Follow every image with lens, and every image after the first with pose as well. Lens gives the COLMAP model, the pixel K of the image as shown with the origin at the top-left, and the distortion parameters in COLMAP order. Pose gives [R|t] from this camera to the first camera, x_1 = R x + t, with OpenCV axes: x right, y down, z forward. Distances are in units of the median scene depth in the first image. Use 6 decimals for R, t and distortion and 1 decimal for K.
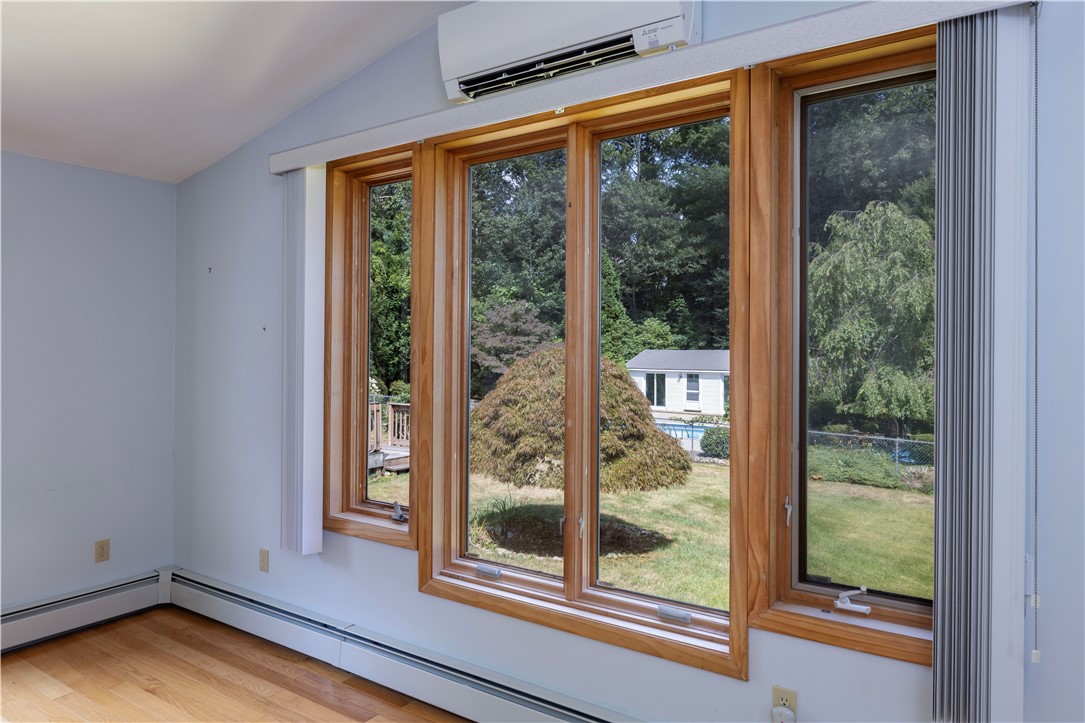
lens RADIAL K [[679.5, 0, 540.3], [0, 679.5, 355.1], [0, 0, 1]] dist [-0.000524, 0.000204]
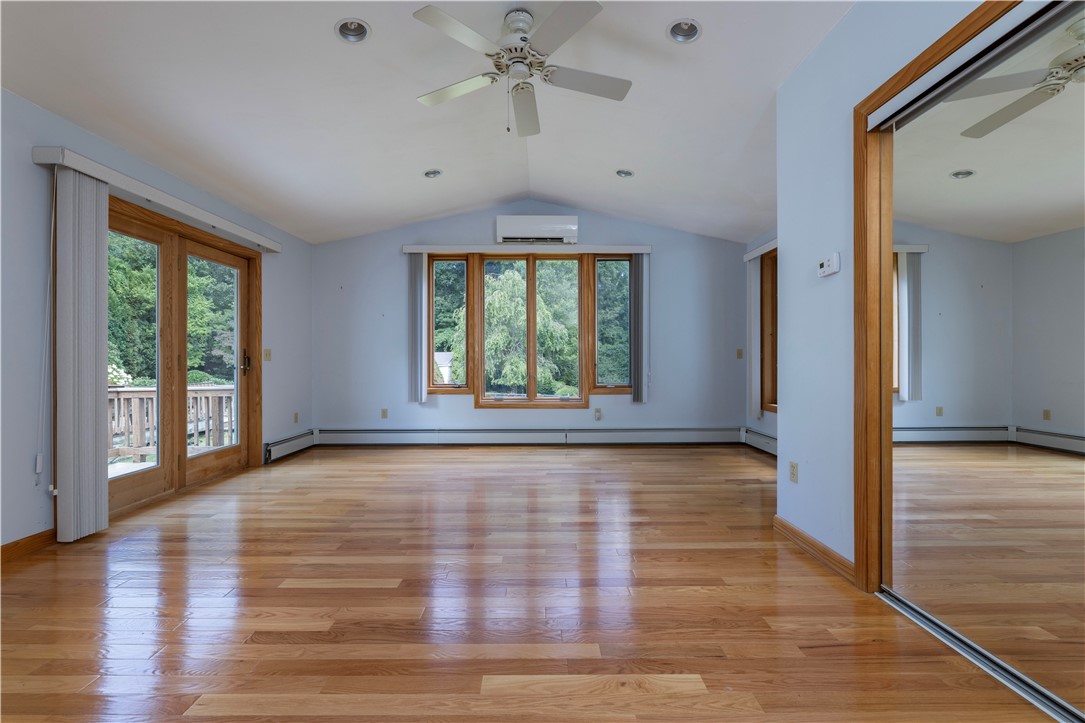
lens RADIAL K [[469.5, 0, 542.4], [0, 469.5, 362.4], [0, 0, 1]] dist [0.001072, 0.000123]
pose [[0.828815, -0.008787, 0.559454, -0.150180], [0.007538, 0.999961, 0.004537, 0.021176], [-0.559472, 0.000457, 0.828849, -0.114779]]
